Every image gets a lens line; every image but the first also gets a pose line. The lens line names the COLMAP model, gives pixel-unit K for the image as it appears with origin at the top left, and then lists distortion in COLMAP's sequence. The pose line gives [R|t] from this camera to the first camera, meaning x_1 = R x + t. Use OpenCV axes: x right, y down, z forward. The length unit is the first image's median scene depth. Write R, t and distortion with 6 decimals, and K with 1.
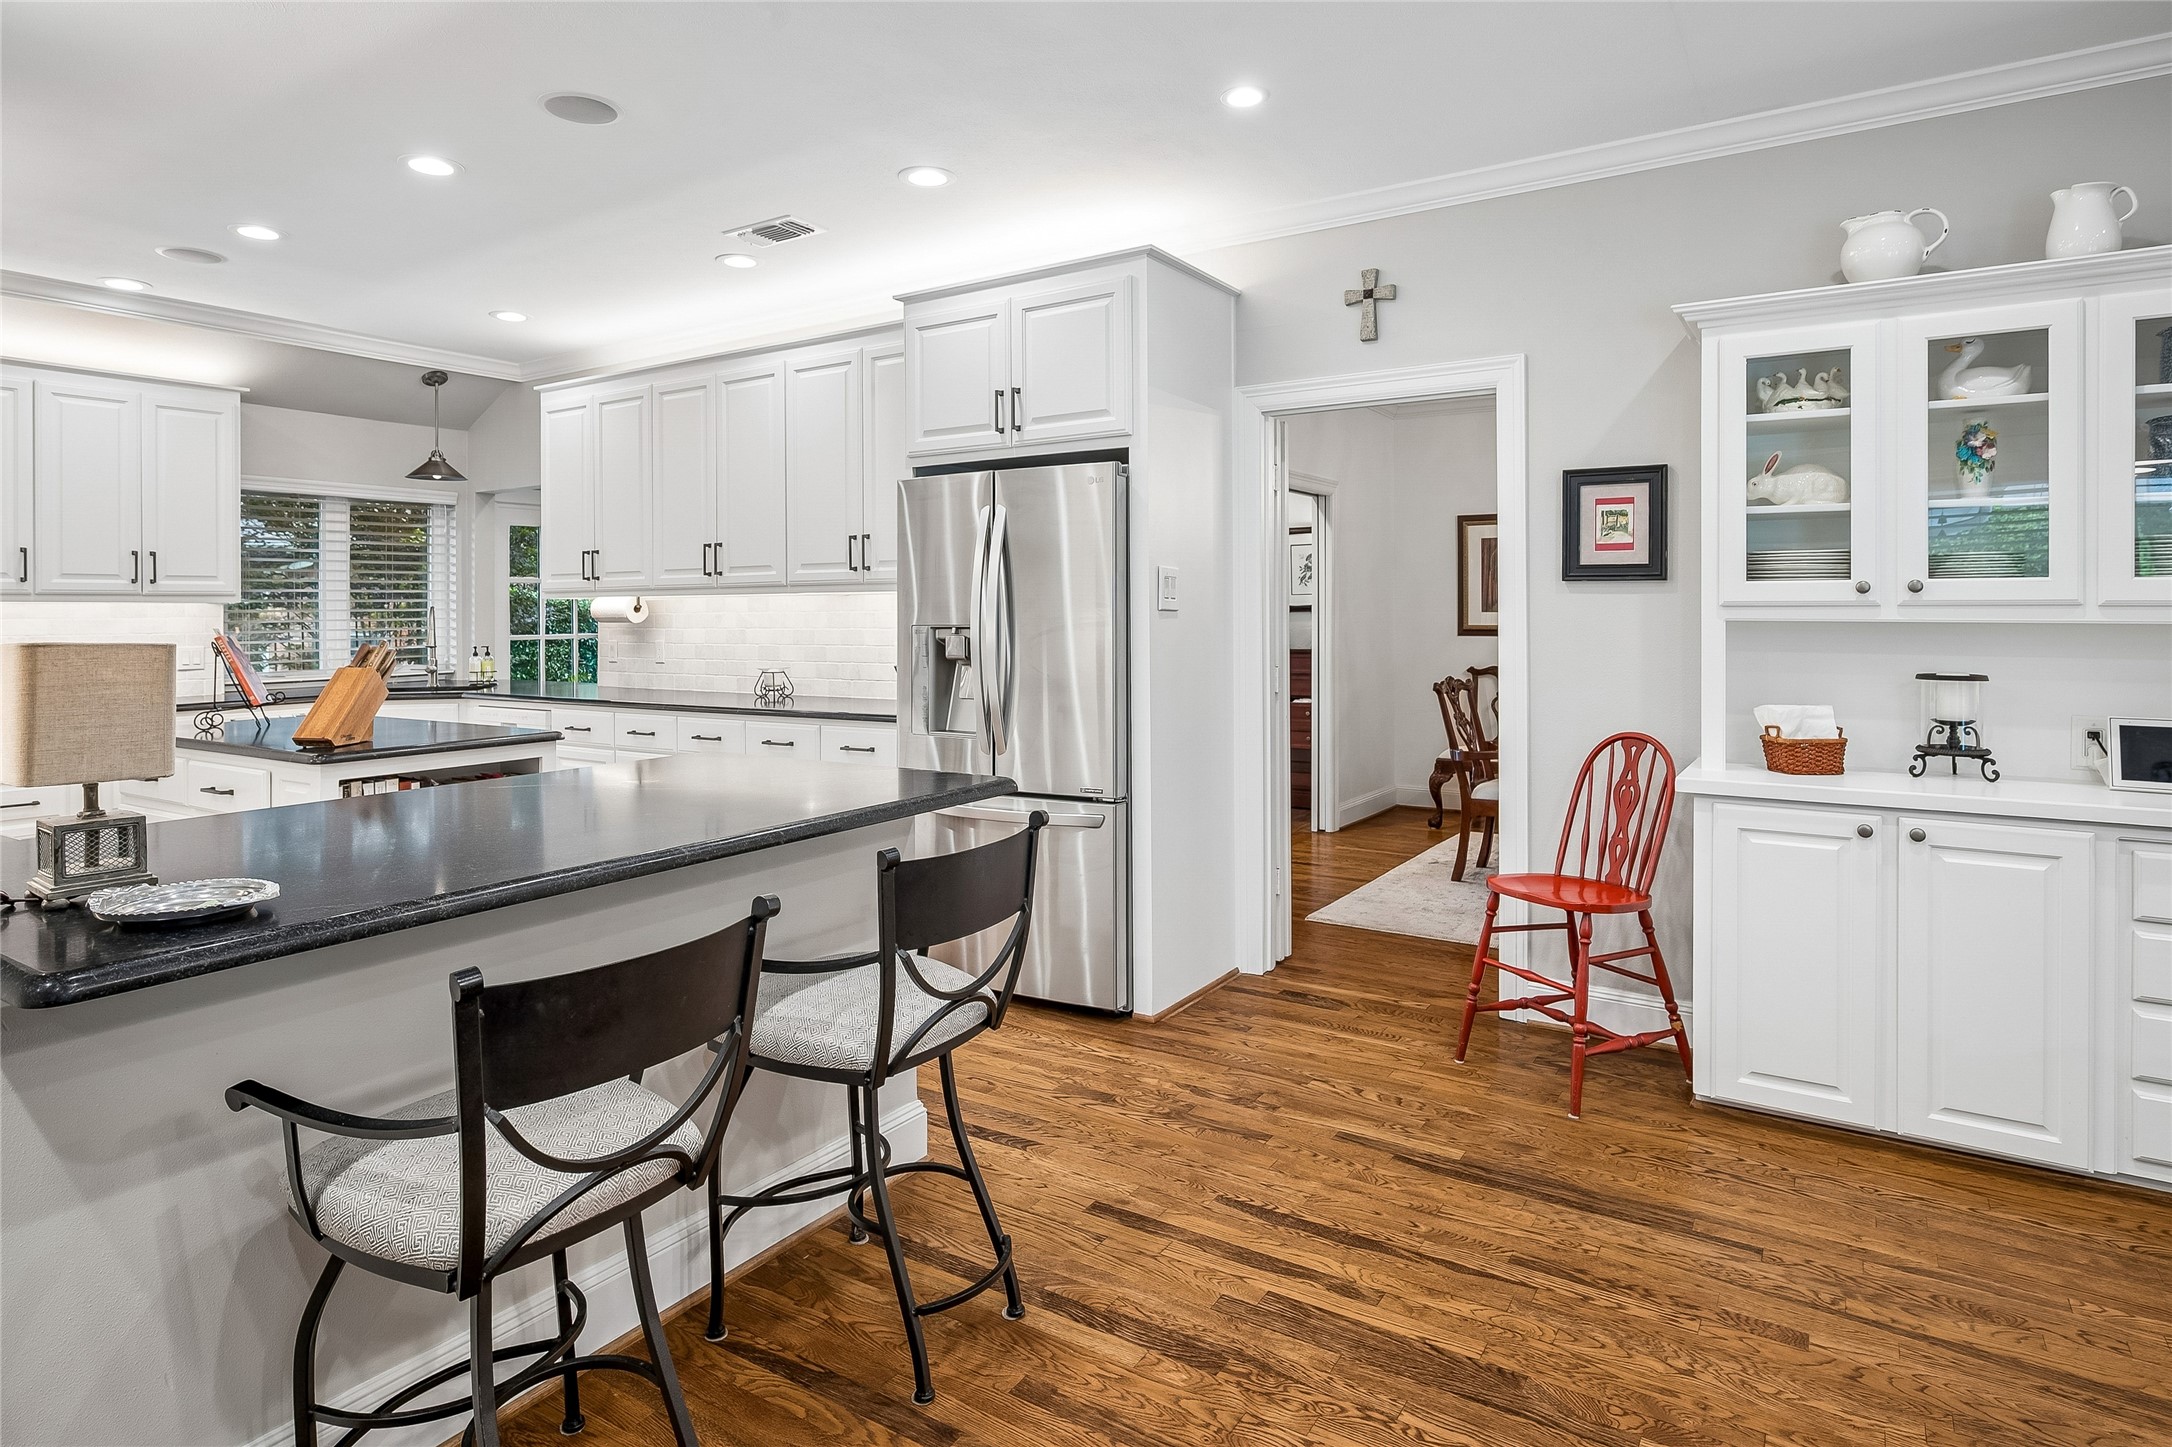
lens RADIAL K [[1189.4, 0, 1090.7], [0, 1189.4, 605.4], [0, 0, 1]] dist [0.000571, 0.000175]
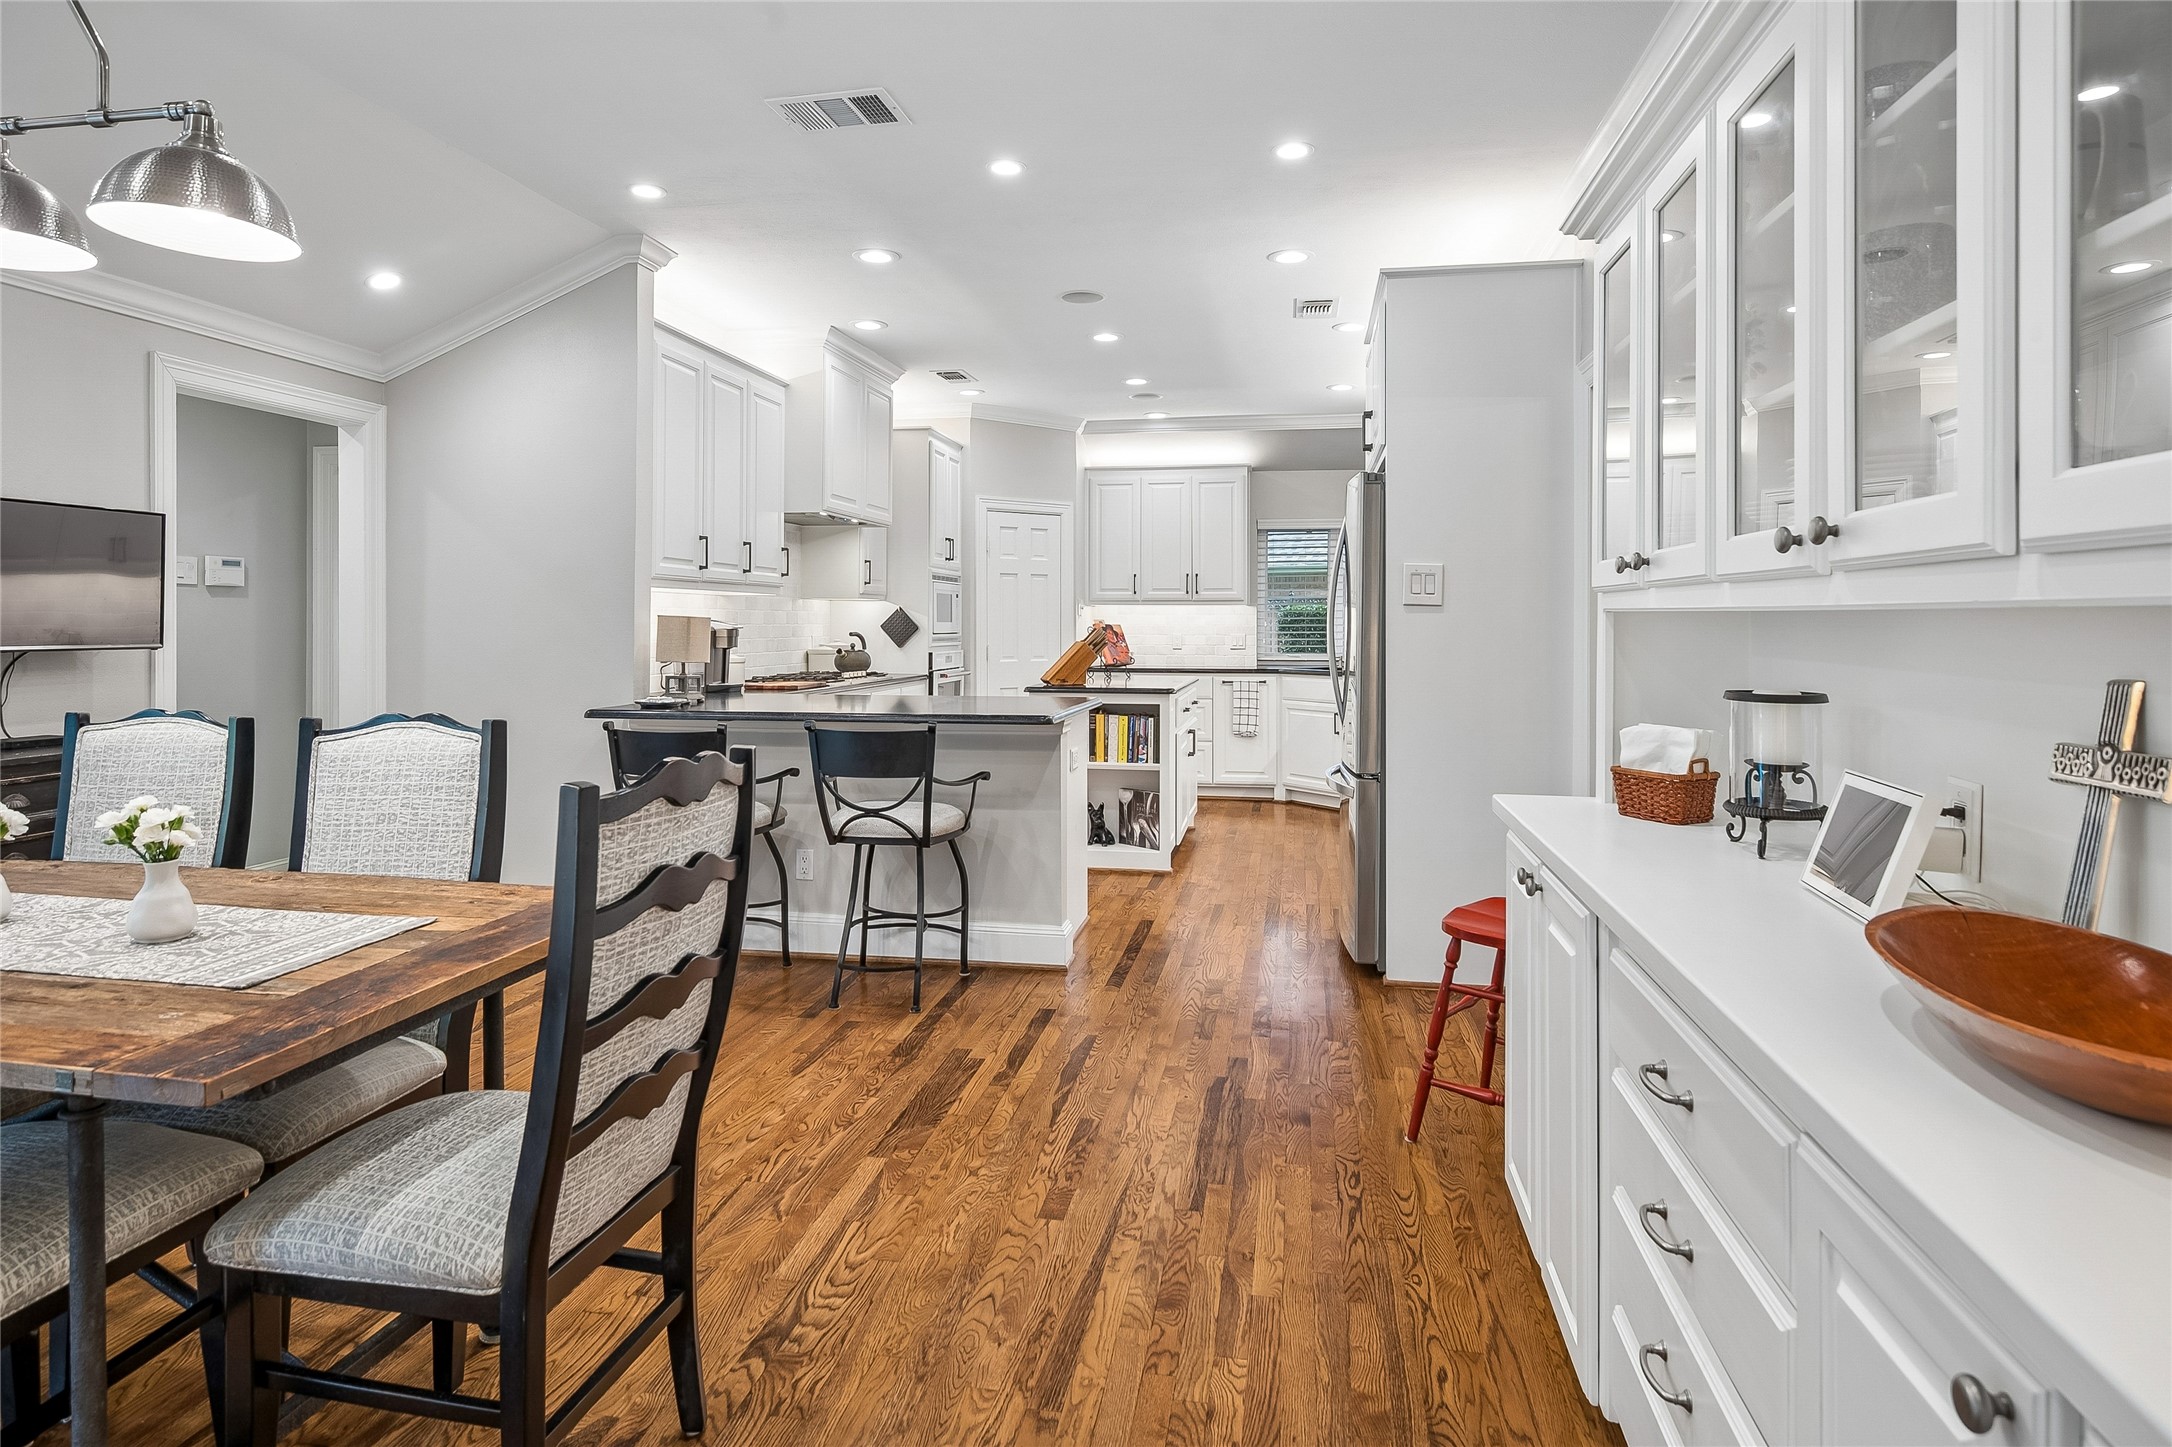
lens RADIAL K [[1189.4, 0, 1052.6], [0, 1189.4, 609.6], [0, 0, 1]] dist [0.000571, 0.000175]
pose [[0.382272, -0.003375, -0.924044, 1.380379], [0.002162, 0.999994, -0.002758, 0.016545], [0.924047, -0.000944, 0.382277, 0.451787]]
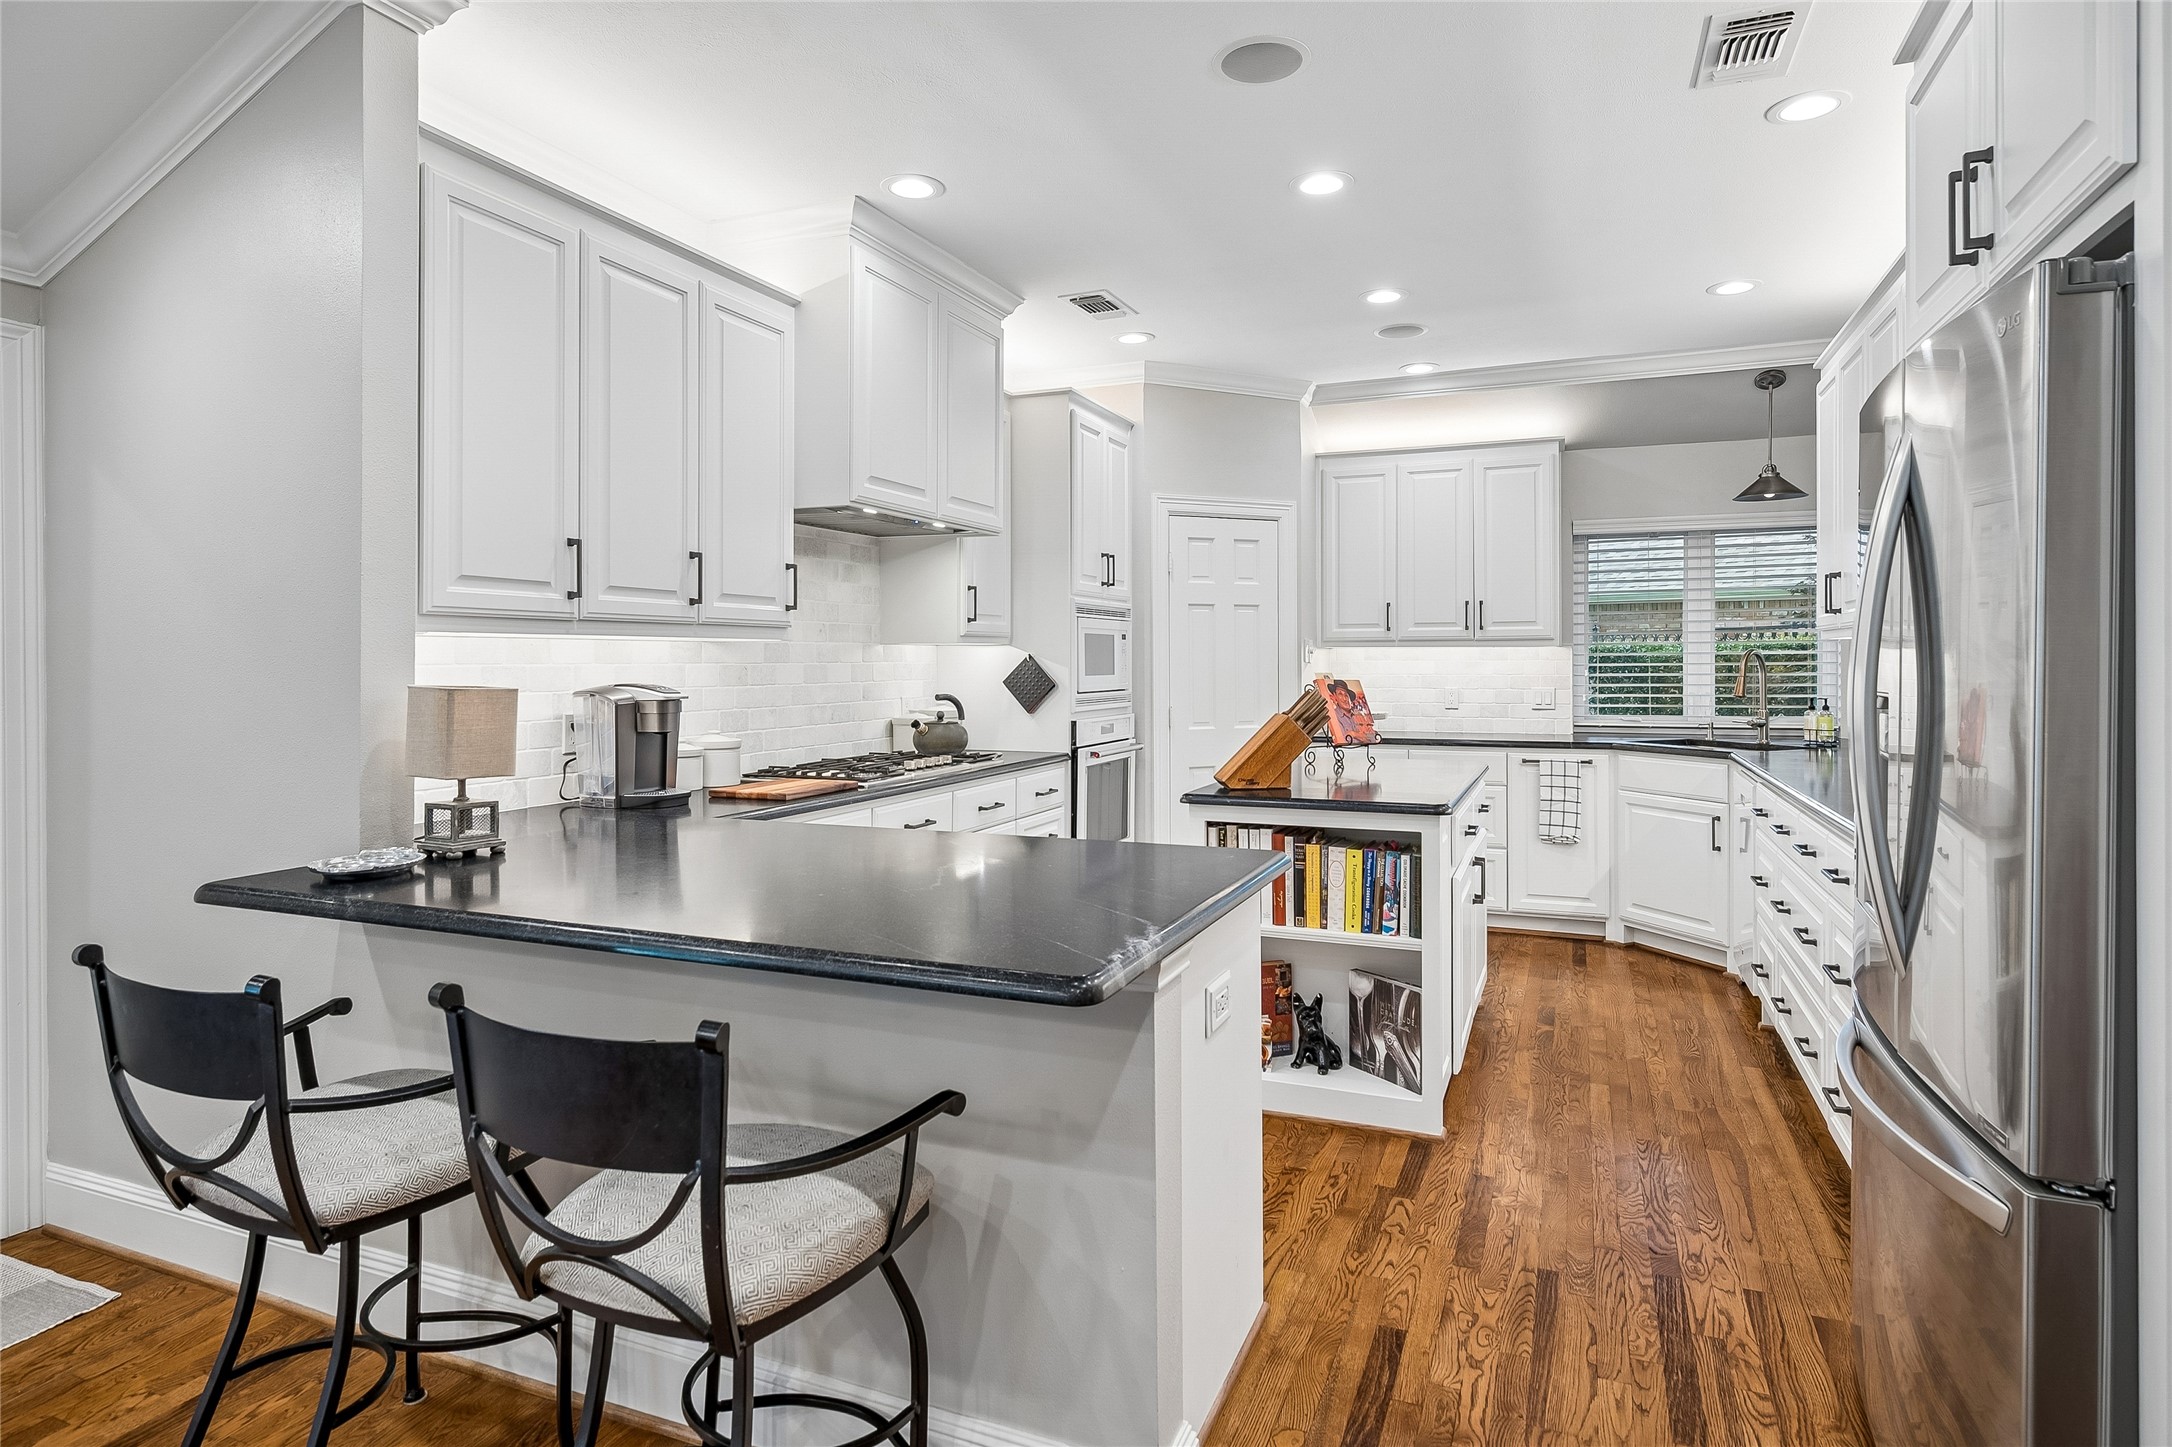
lens RADIAL K [[1189.4, 0, 1070.9], [0, 1189.4, 660.2], [0, 0, 1]] dist [0.000571, 0.000175]
pose [[0.187324, 0.005771, -0.982281, 0.495333], [0.008651, 0.999934, 0.007525, -0.003806], [0.982260, -0.009907, 0.187262, 0.926950]]
